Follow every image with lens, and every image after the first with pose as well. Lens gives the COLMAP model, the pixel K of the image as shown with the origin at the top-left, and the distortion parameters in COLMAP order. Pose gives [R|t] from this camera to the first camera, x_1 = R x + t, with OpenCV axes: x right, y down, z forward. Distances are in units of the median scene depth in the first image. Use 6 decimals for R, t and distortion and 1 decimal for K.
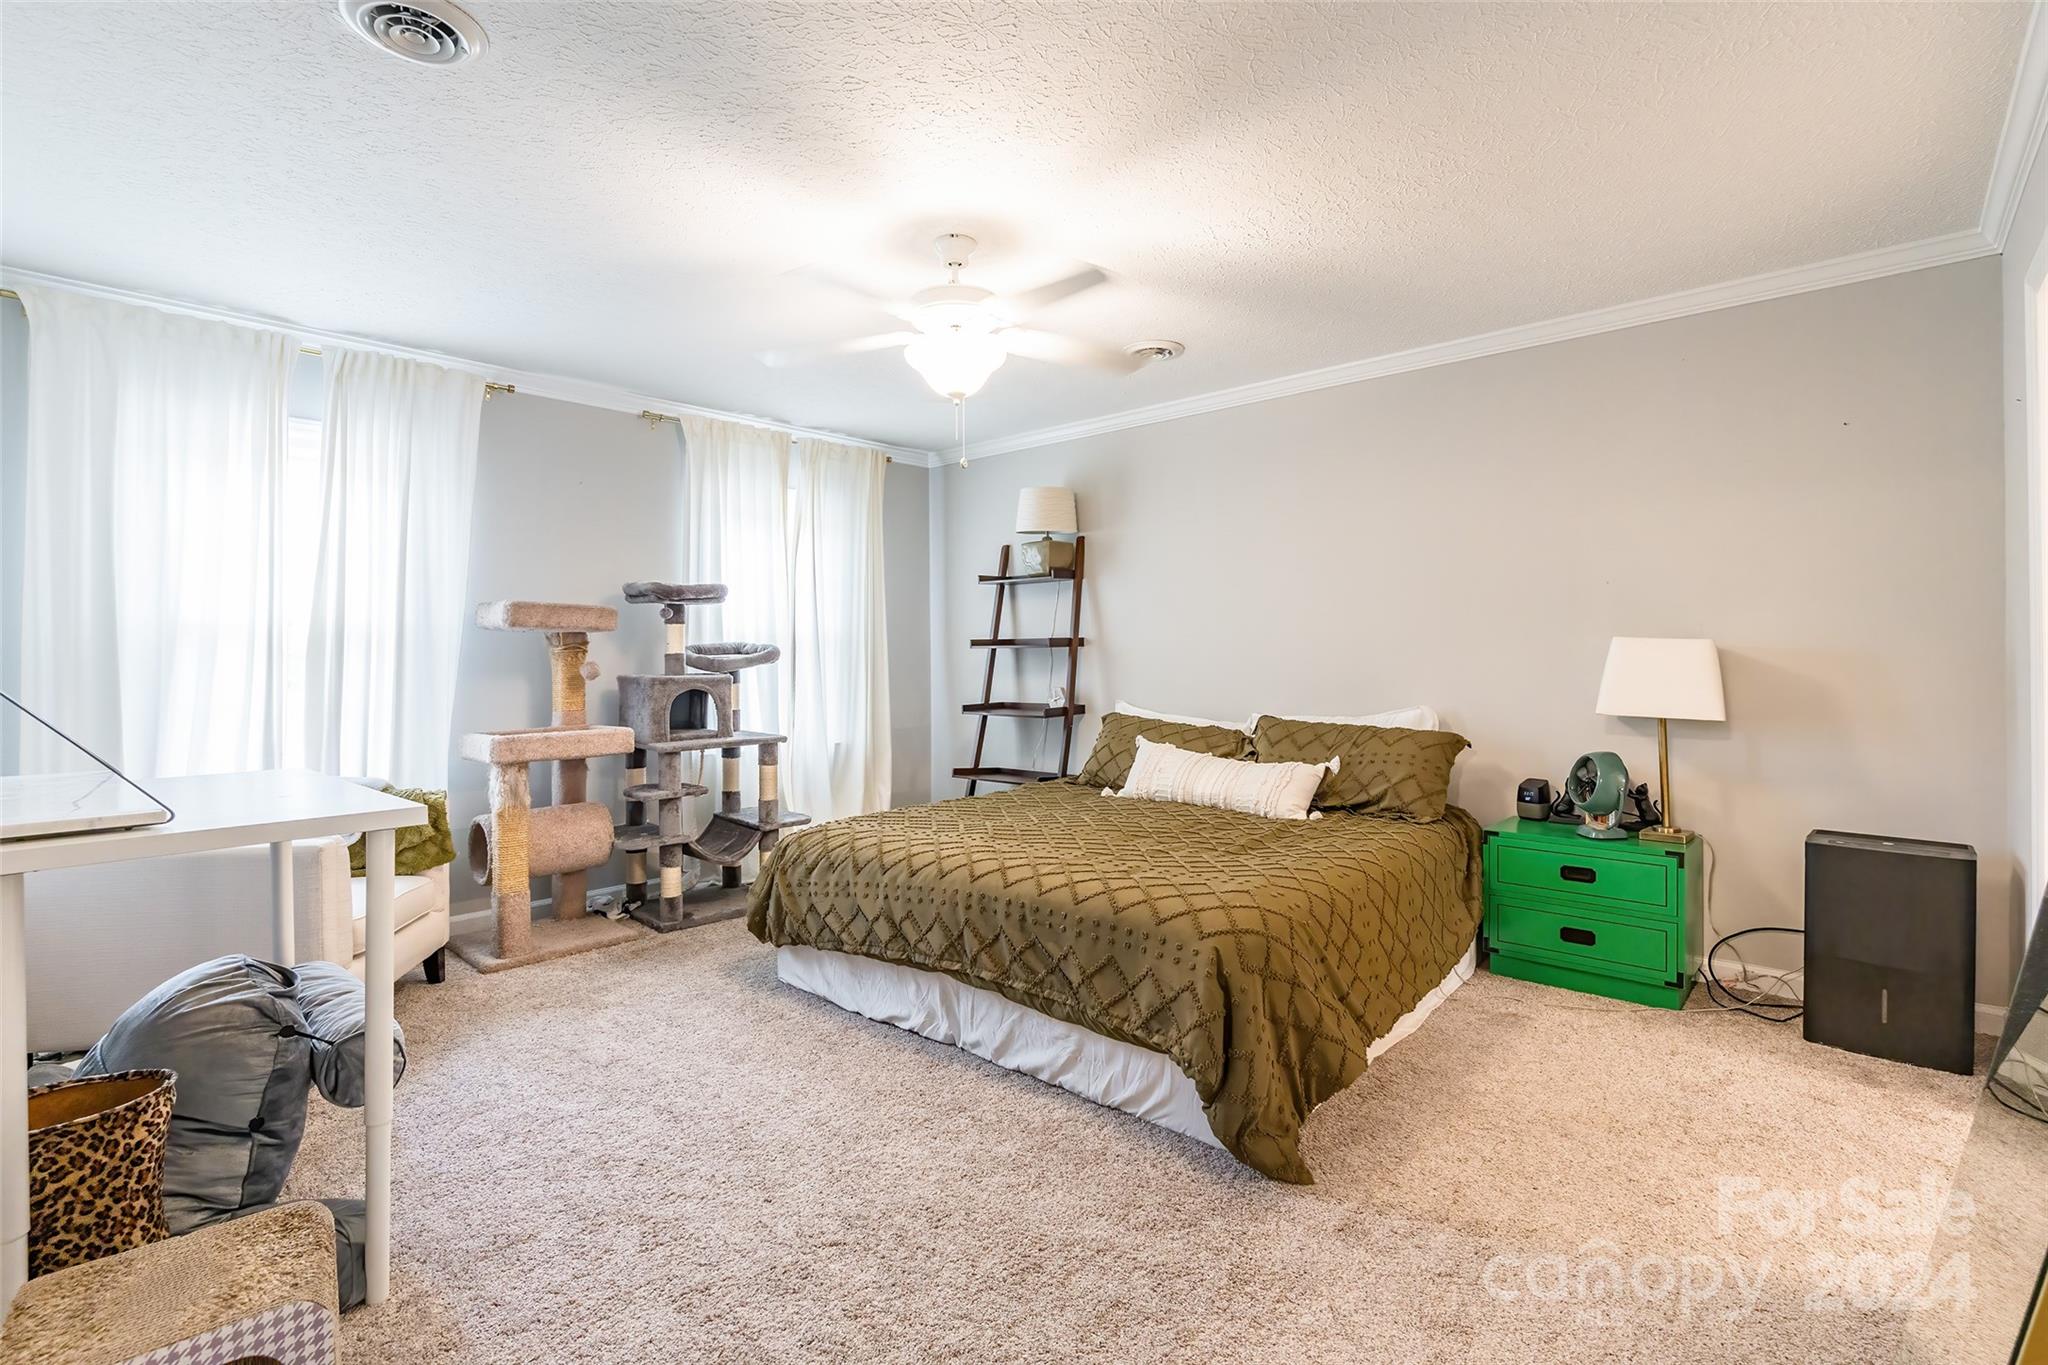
lens RADIAL K [[946.5, 0, 1024.5], [0, 946.5, 665.0], [0, 0, 1]] dist [-0.009210, 0.001732]
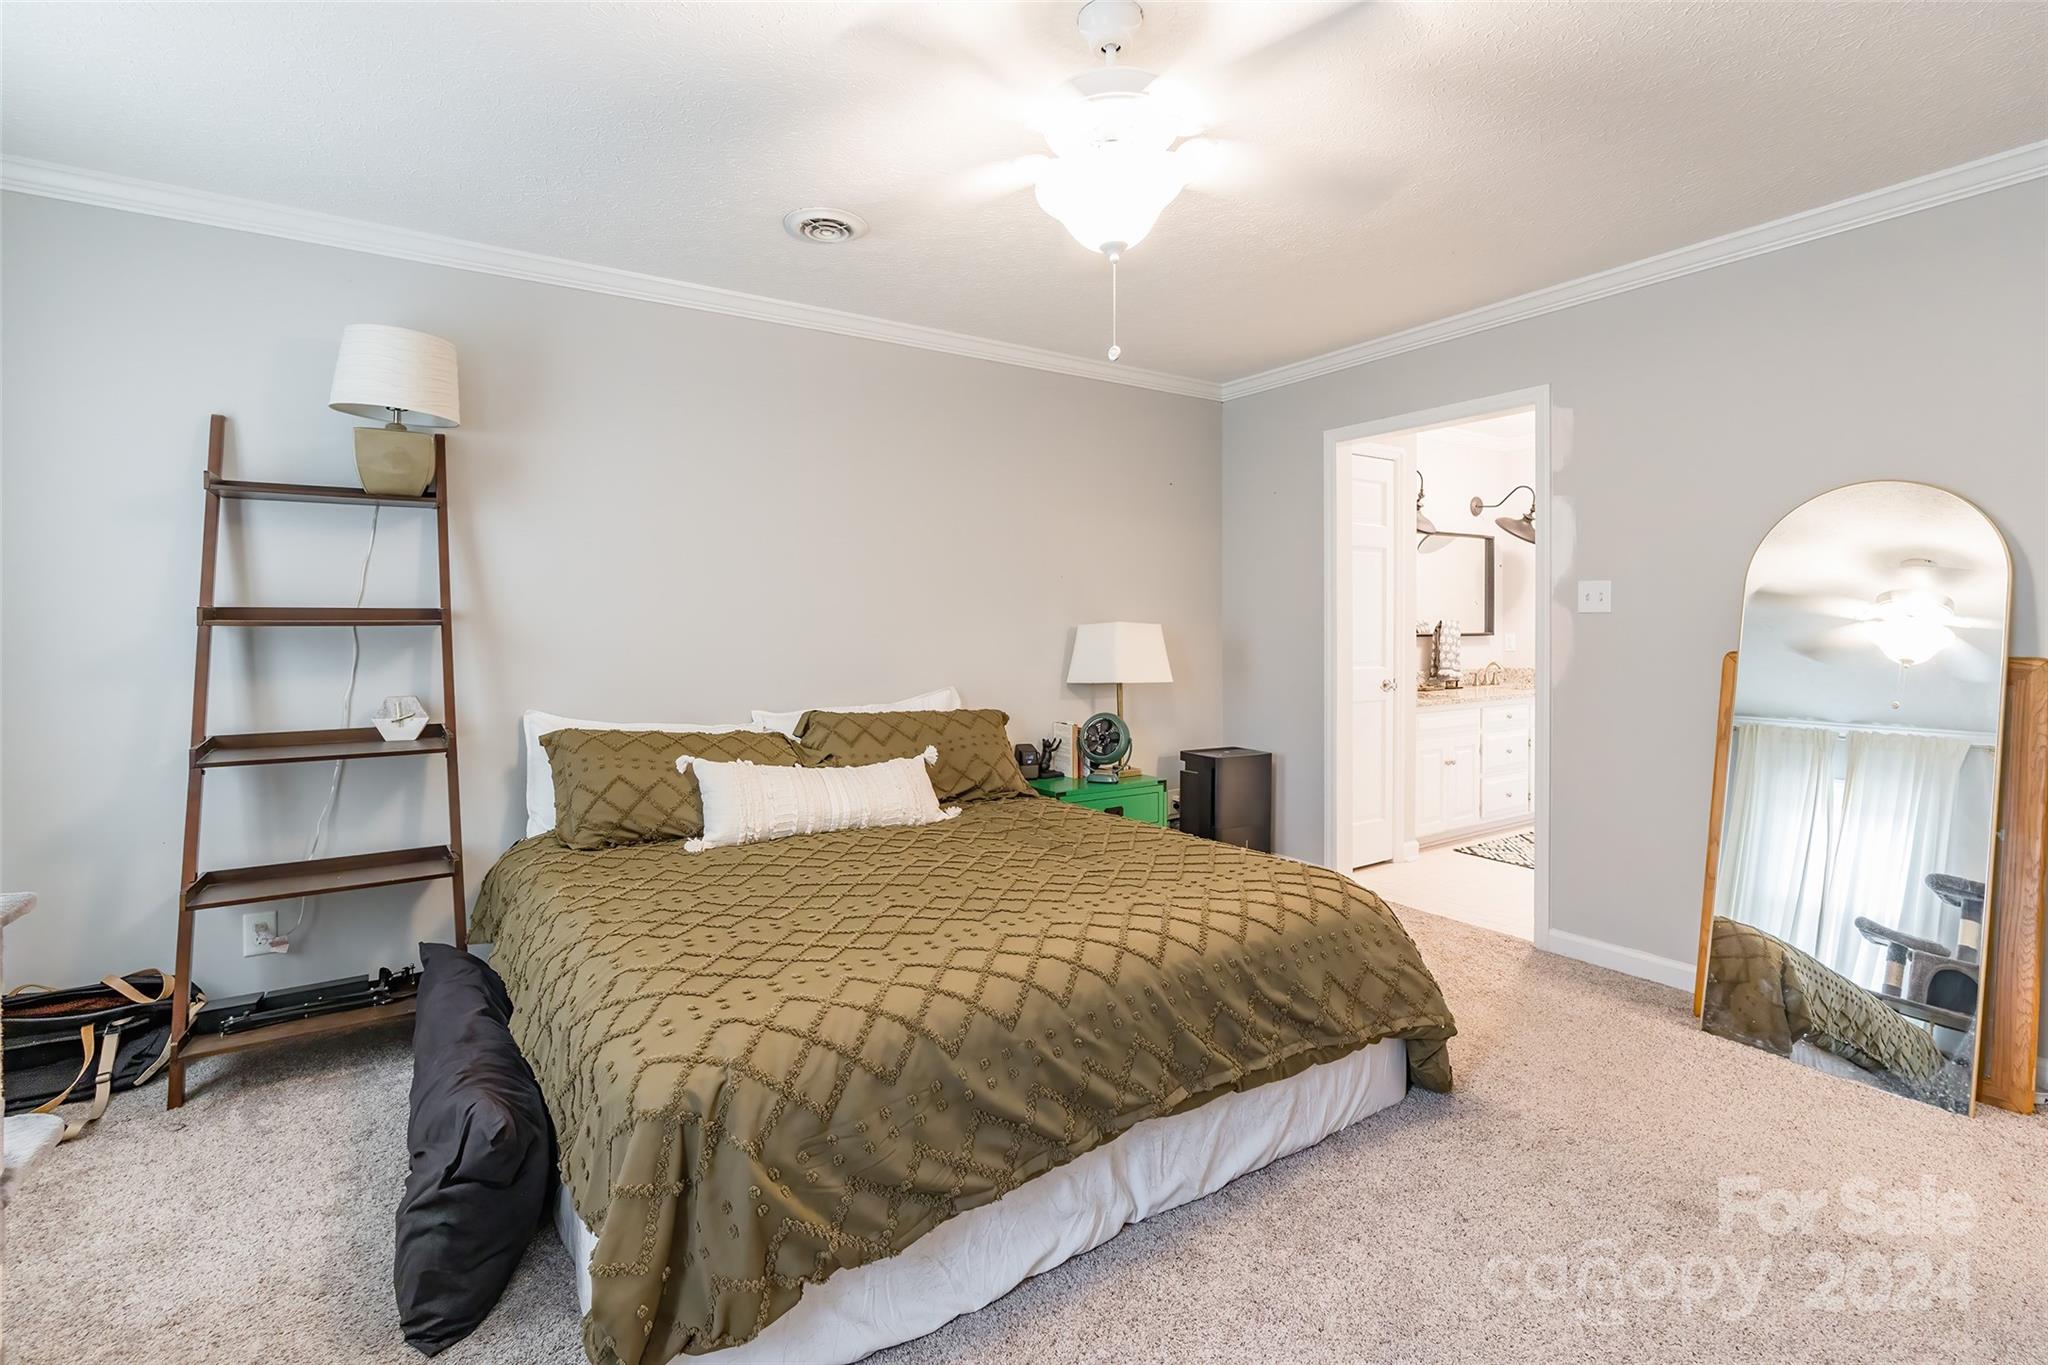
lens RADIAL K [[946.5, 0, 1059.3], [0, 946.5, 632.3], [0, 0, 1]] dist [-0.009210, 0.001732]
pose [[0.249278, 0.001364, 0.968431, -0.505504], [0.014916, 0.999875, -0.005247, -0.007596], [-0.968317, 0.015753, 0.249227, 0.609536]]
